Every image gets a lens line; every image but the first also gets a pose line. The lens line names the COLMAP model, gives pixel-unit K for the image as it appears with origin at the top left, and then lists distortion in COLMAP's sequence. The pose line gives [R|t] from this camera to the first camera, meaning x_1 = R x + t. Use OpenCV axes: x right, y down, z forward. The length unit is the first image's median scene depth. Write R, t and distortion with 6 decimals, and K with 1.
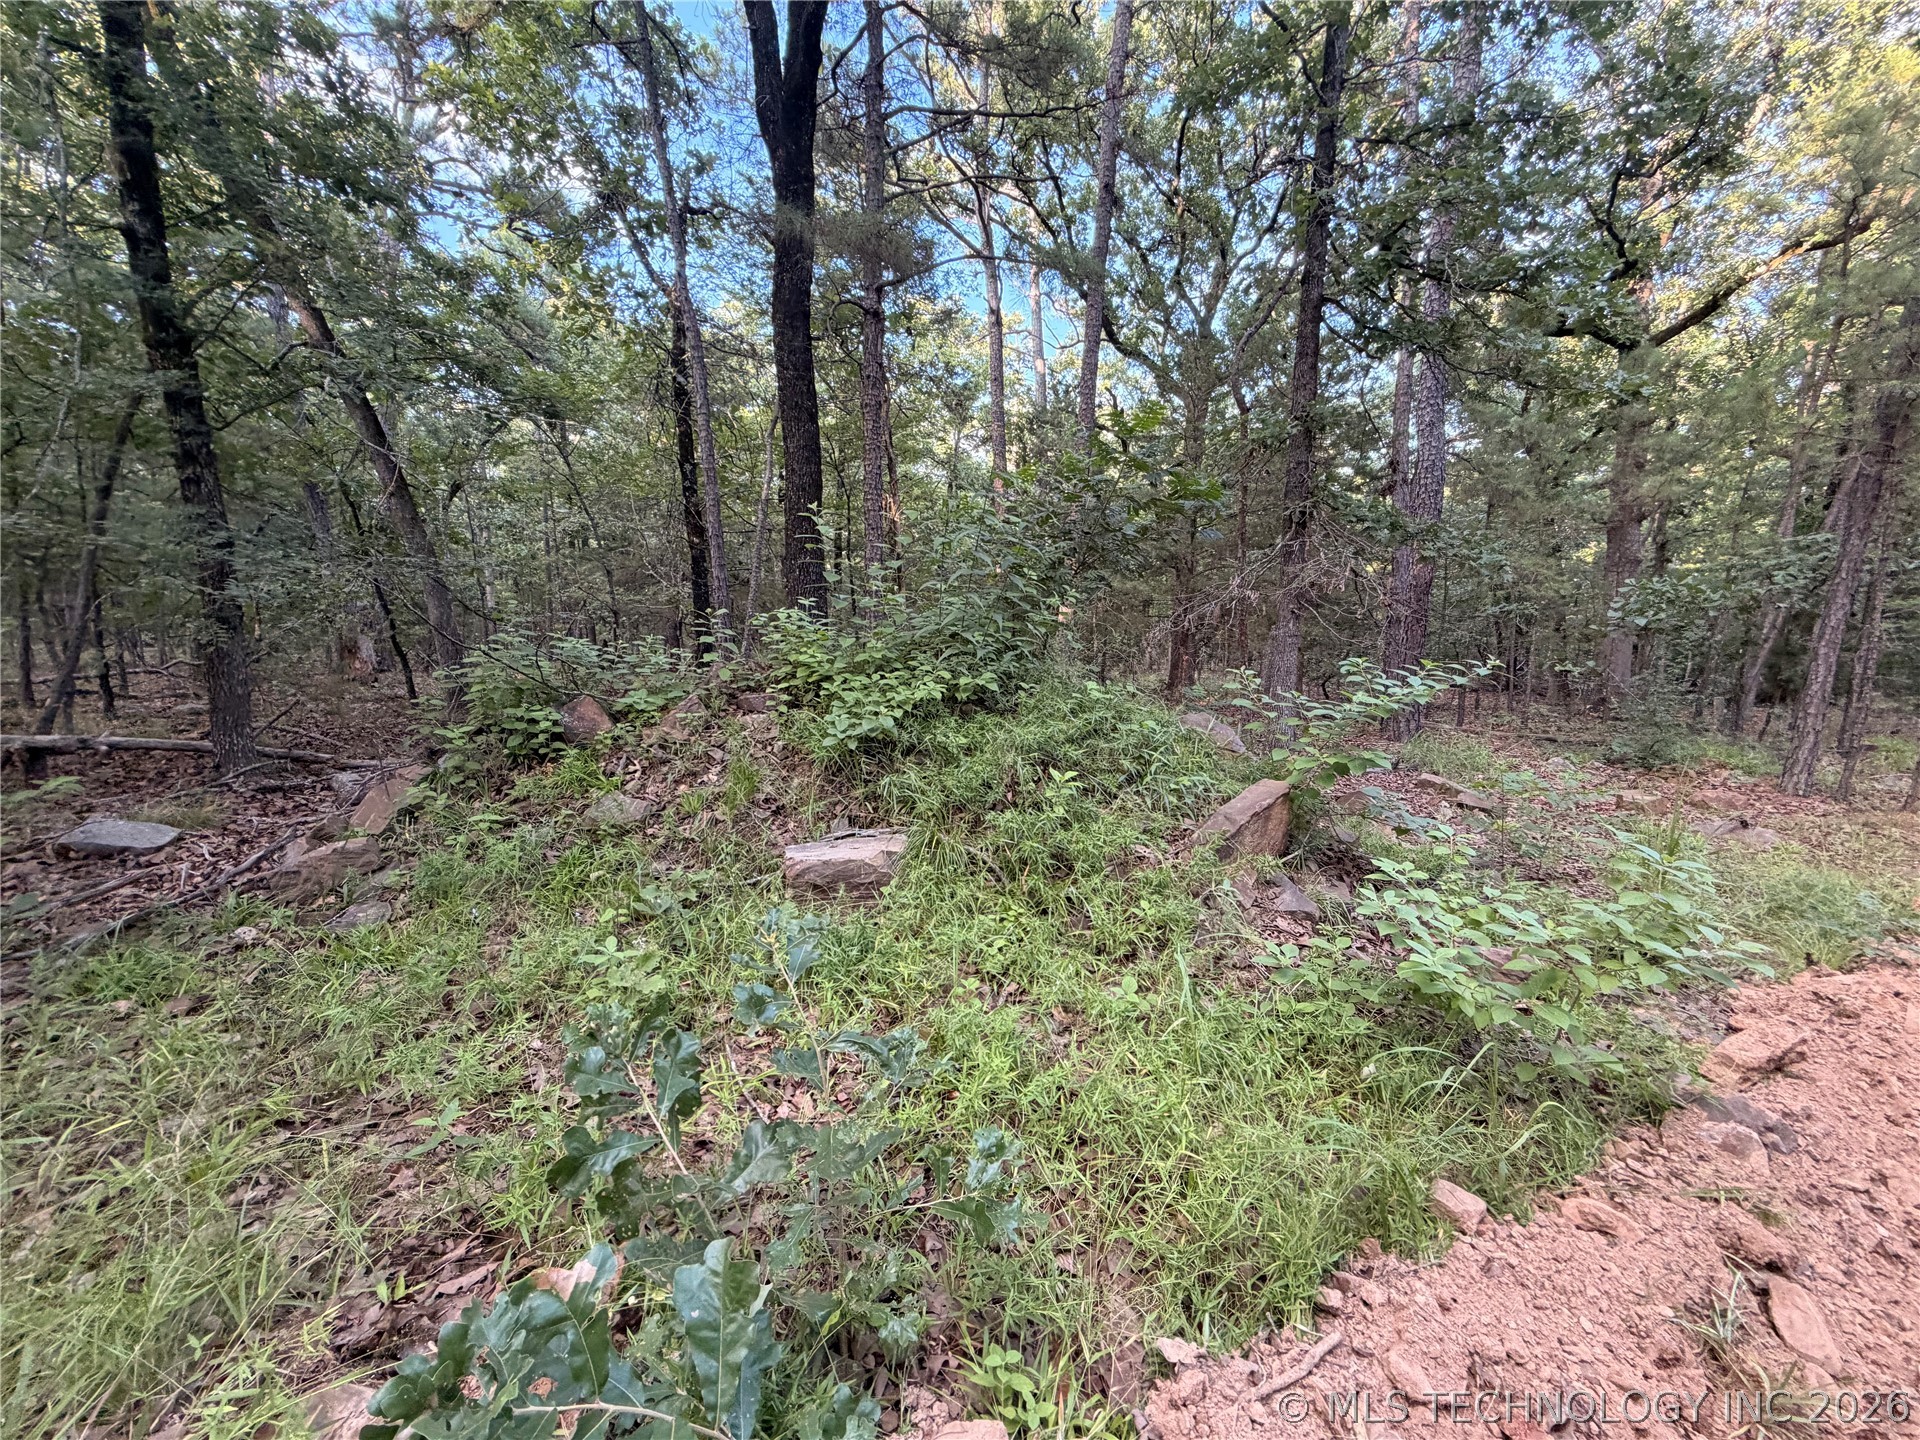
lens RADIAL K [[763.7, 0, 957.2], [0, 763.7, 717.9], [0, 0, 1]] dist [-0.000287, 0.000330]
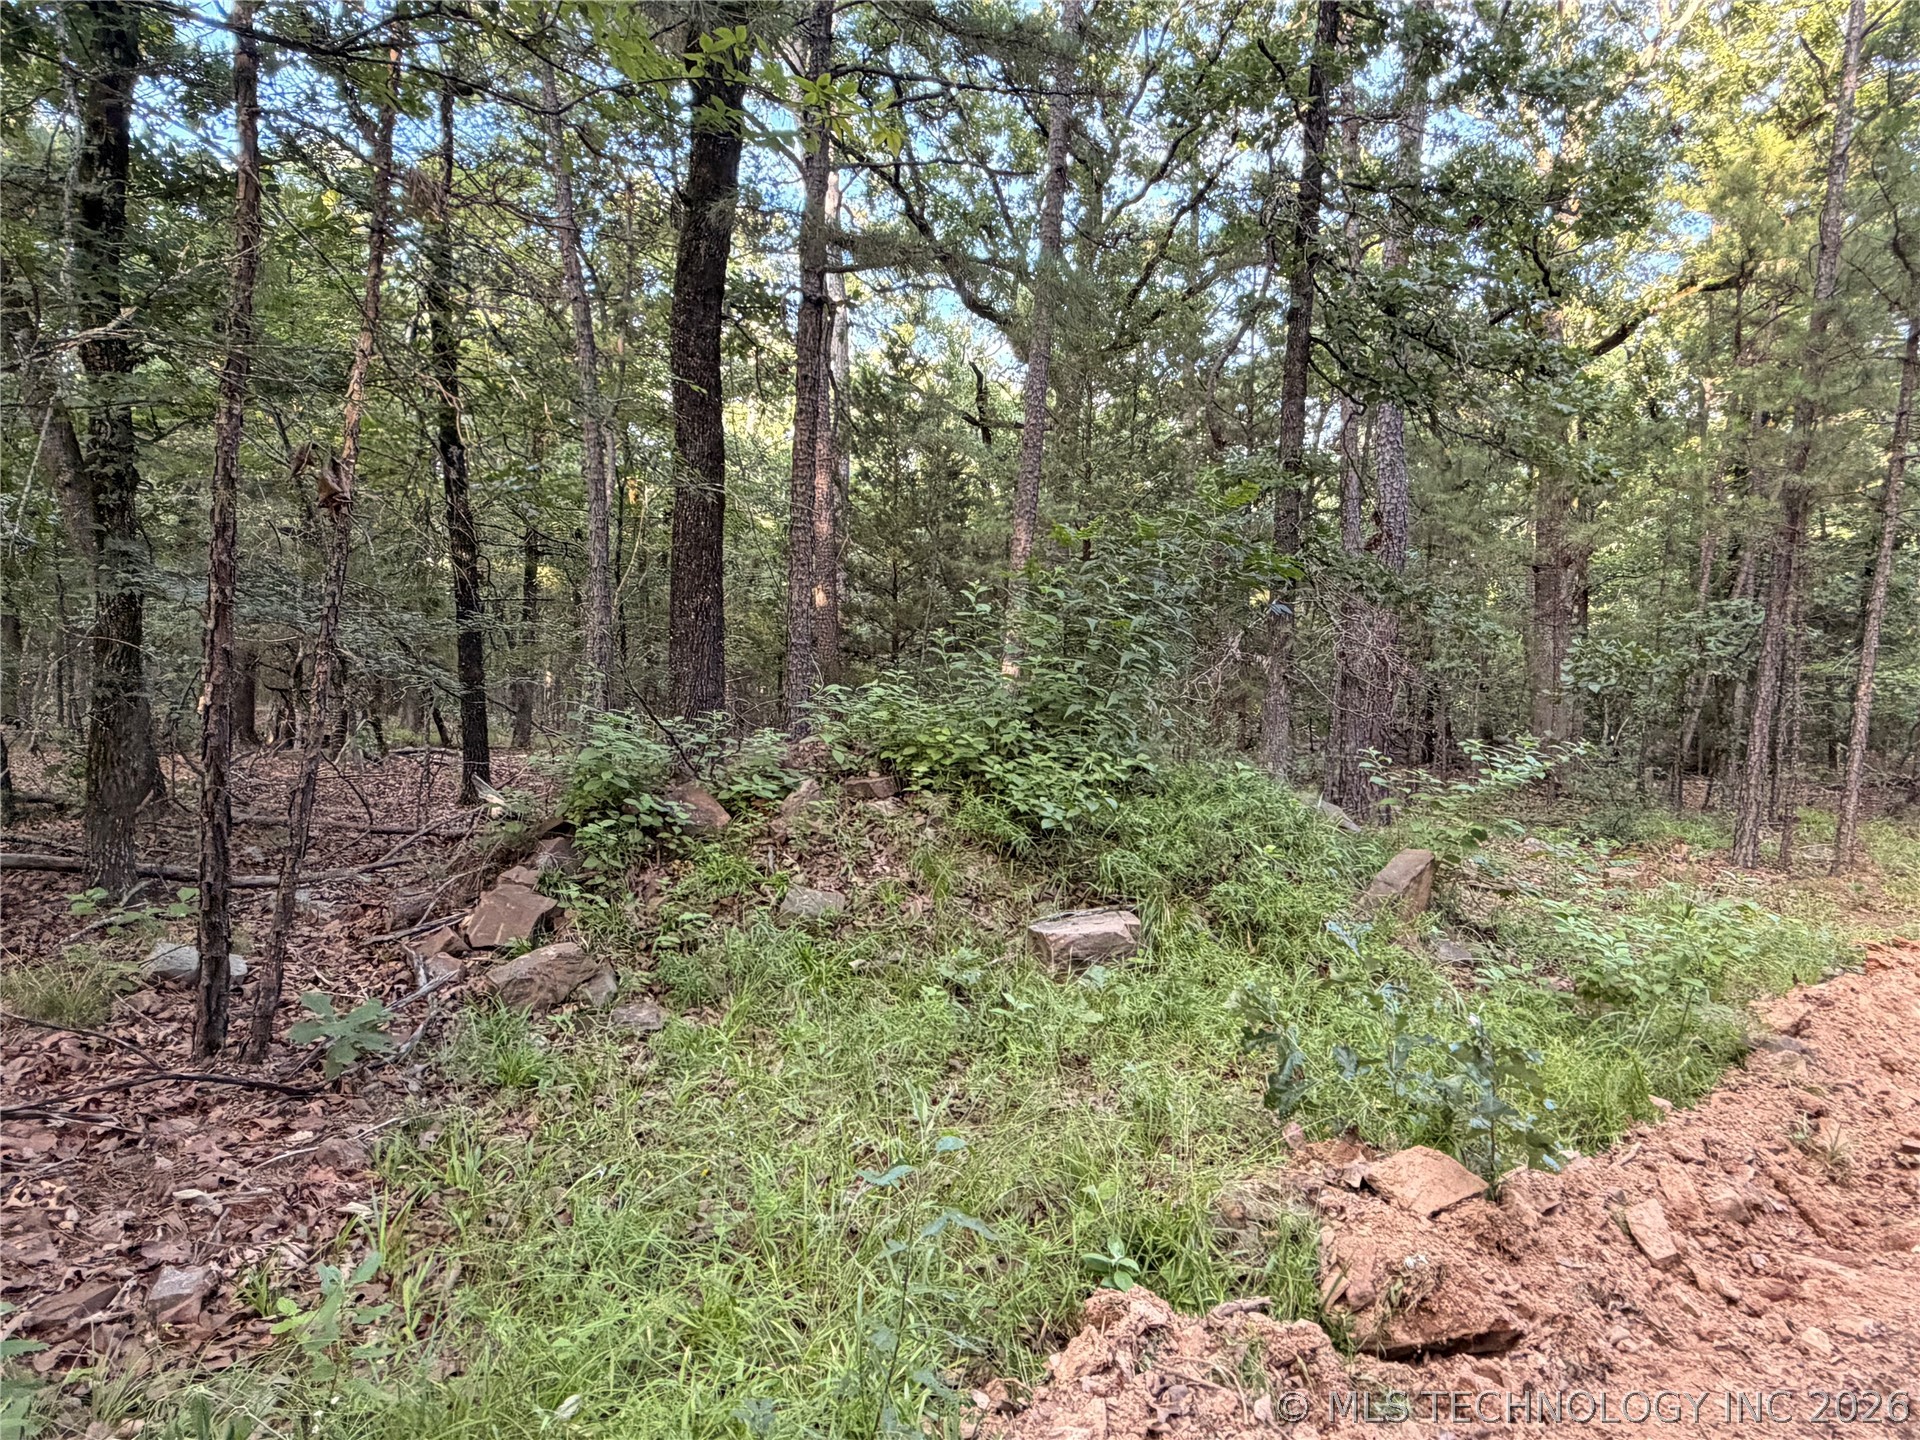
lens RADIAL K [[1239.9, 0, 961.8], [0, 1239.9, 722.6], [0, 0, 1]] dist [-0.000491, 0.000563]
pose [[0.956044, -0.000643, 0.293224, -0.263674], [0.022442, 0.997225, -0.070985, 0.004350], [-0.292364, 0.074445, 0.953405, -0.190384]]
